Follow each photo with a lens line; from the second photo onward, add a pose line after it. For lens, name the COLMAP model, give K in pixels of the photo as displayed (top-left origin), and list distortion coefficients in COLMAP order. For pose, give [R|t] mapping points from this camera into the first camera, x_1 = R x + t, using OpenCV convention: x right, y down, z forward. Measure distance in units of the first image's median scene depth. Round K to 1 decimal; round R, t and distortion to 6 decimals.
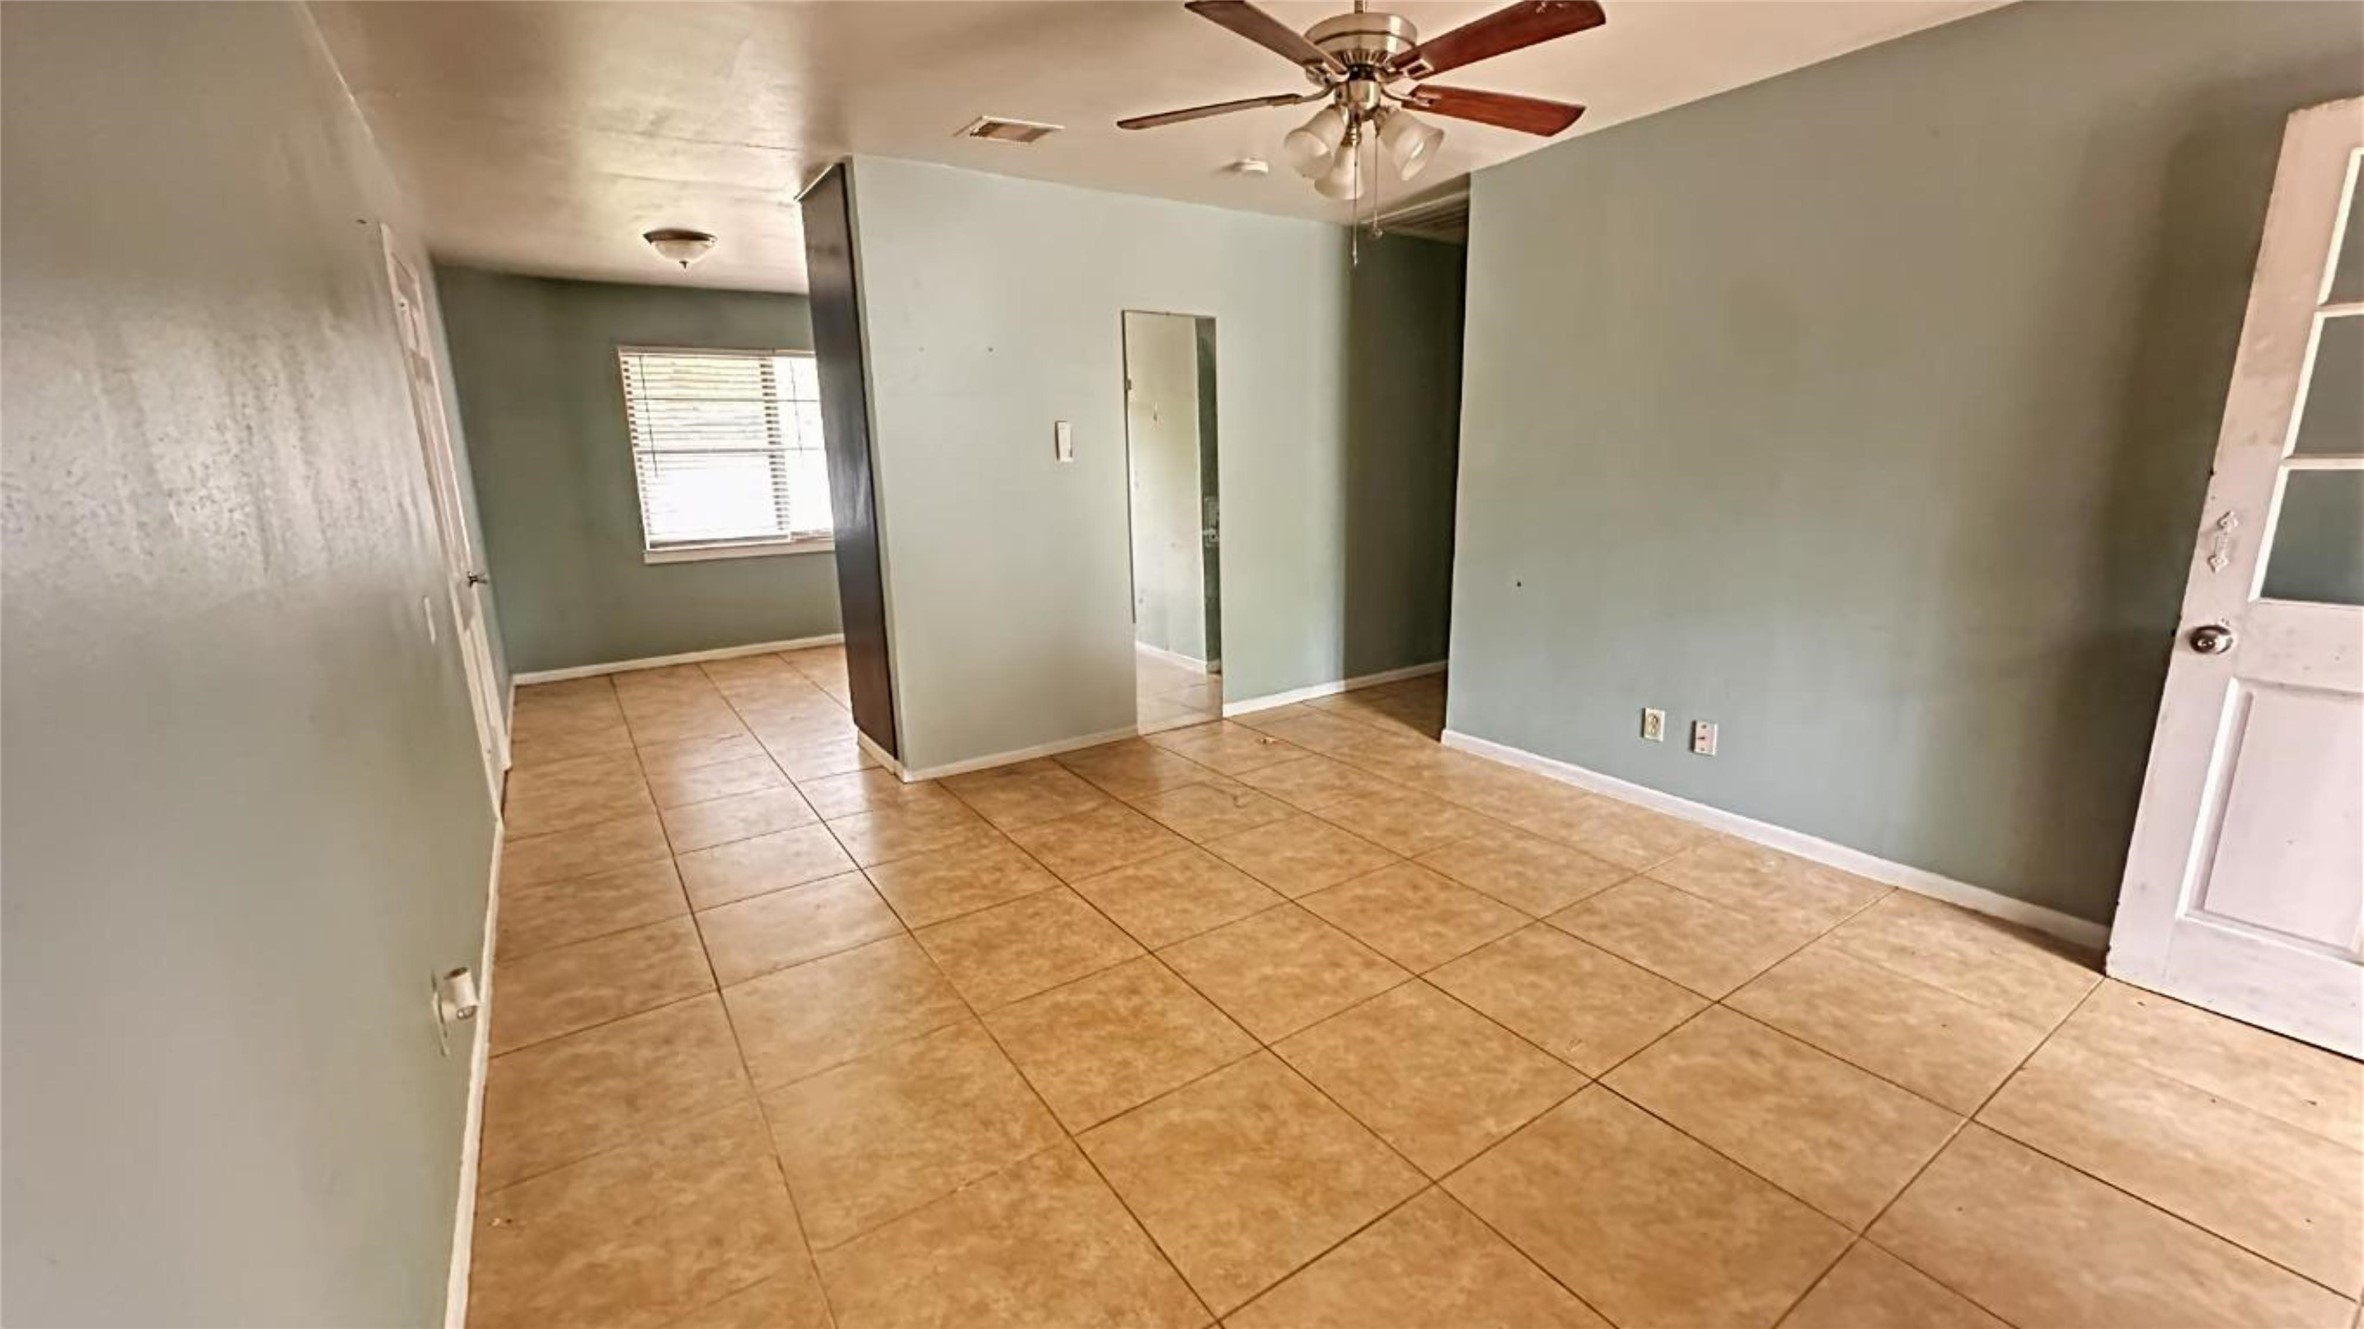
lens RADIAL K [[945.5, 0, 1181.9], [0, 945.5, 667.1], [0, 0, 1]] dist [-0.000107, -0.000240]
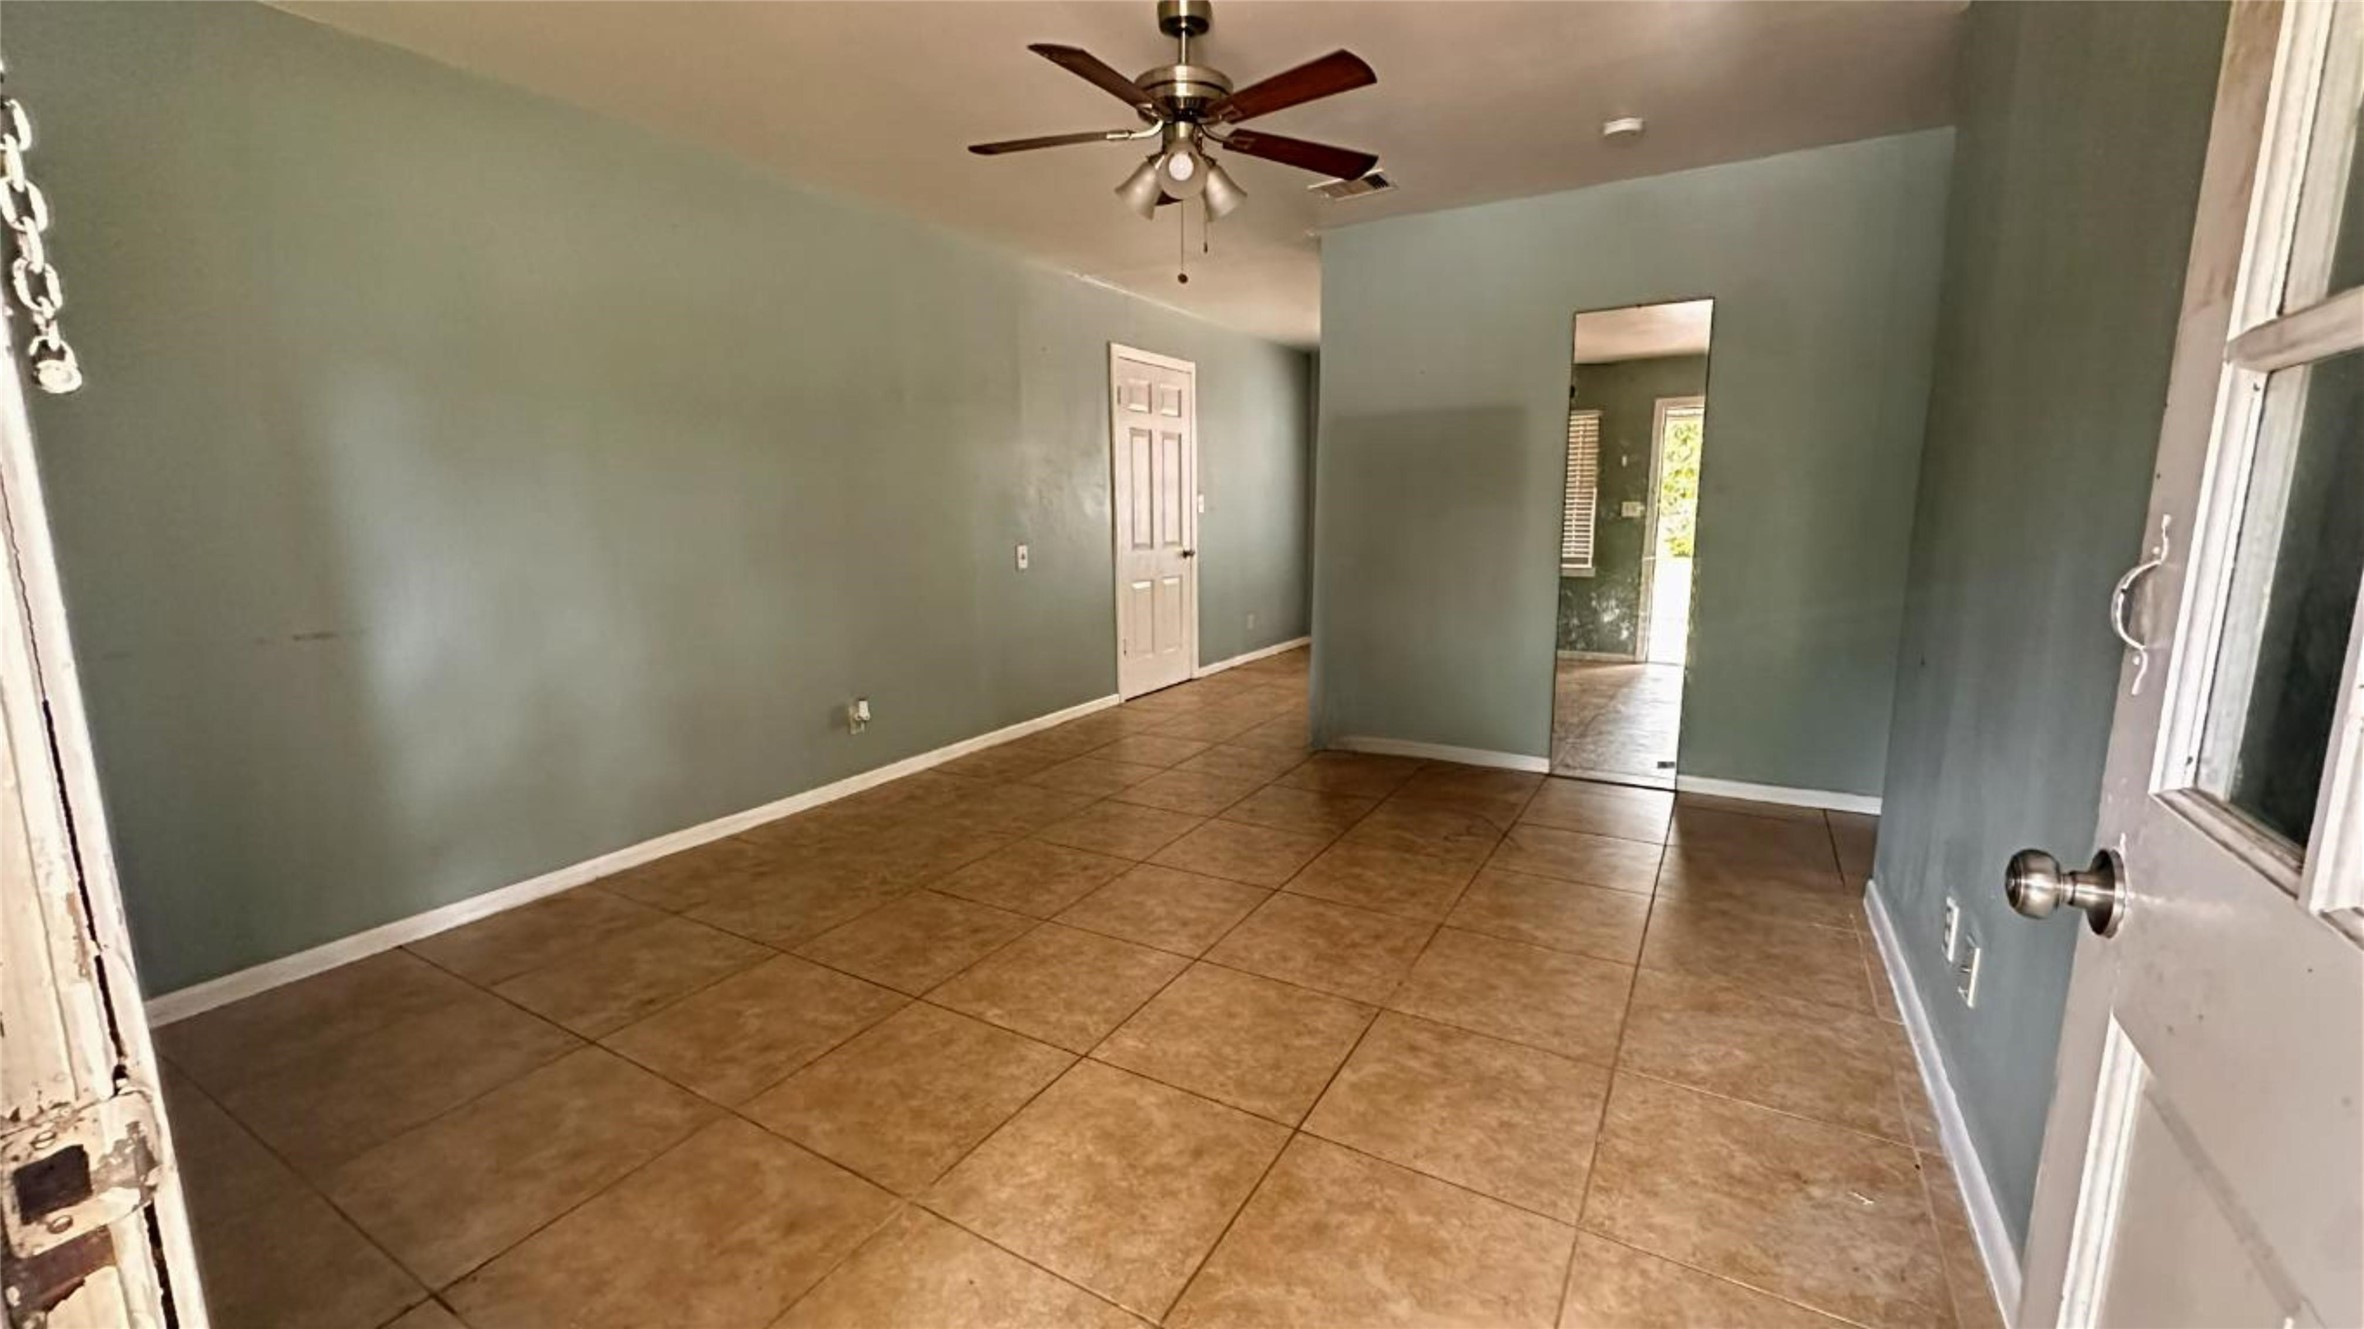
lens RADIAL K [[945.5, 0, 1175.6], [0, 945.5, 660.2], [0, 0, 1]] dist [-0.000107, -0.000240]
pose [[0.430500, 0.160697, -0.888170, 0.979209], [-0.203985, 0.975886, 0.077696, -0.053182], [0.879238, 0.147725, 0.452898, 0.427226]]
